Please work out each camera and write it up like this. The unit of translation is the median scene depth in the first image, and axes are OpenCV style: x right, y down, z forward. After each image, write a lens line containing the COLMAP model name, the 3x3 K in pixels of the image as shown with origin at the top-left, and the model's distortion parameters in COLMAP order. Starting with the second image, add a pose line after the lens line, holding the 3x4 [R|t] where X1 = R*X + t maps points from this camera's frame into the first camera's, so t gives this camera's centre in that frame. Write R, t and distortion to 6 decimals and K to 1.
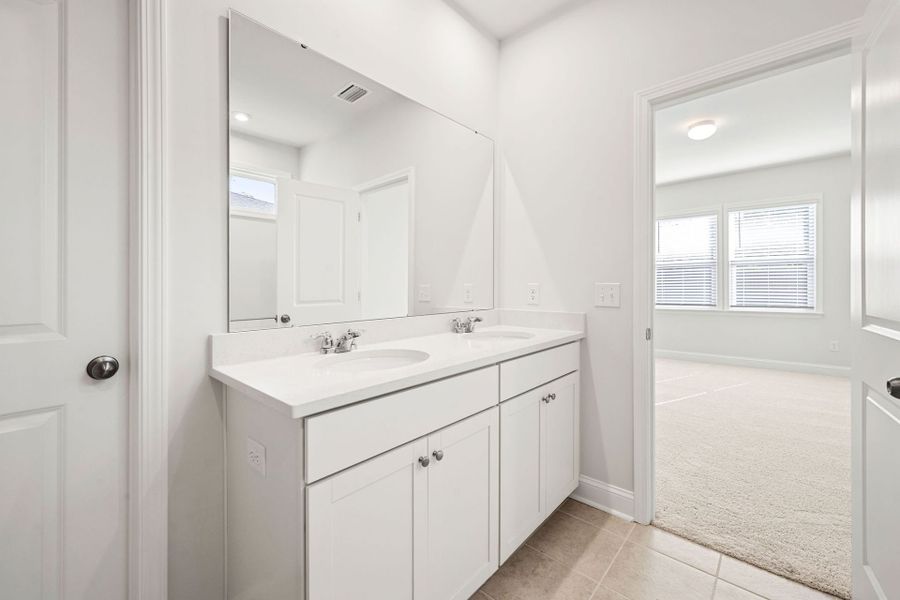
lens RADIAL K [[357.2, 0, 450.7], [0, 357.2, 293.2], [0, 0, 1]] dist [-0.000472, -0.000083]
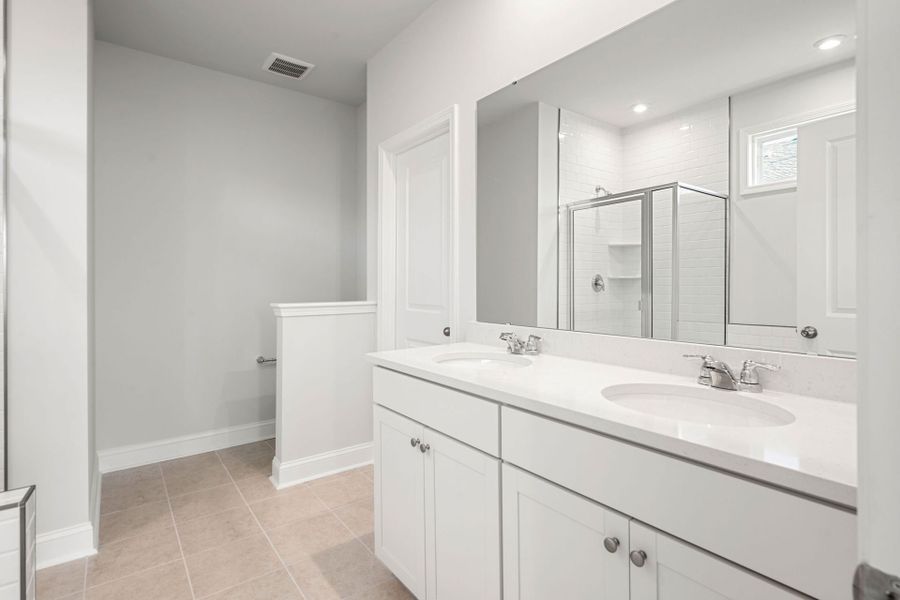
lens RADIAL K [[450.2, 0, 452.4], [0, 450.2, 289.9], [0, 0, 1]] dist [-0.002385, -0.000956]
pose [[-0.199419, 0.012197, -0.979838, 1.036184], [0.001980, 0.999926, 0.012045, -0.045198], [0.979912, 0.000462, -0.199429, 1.077419]]
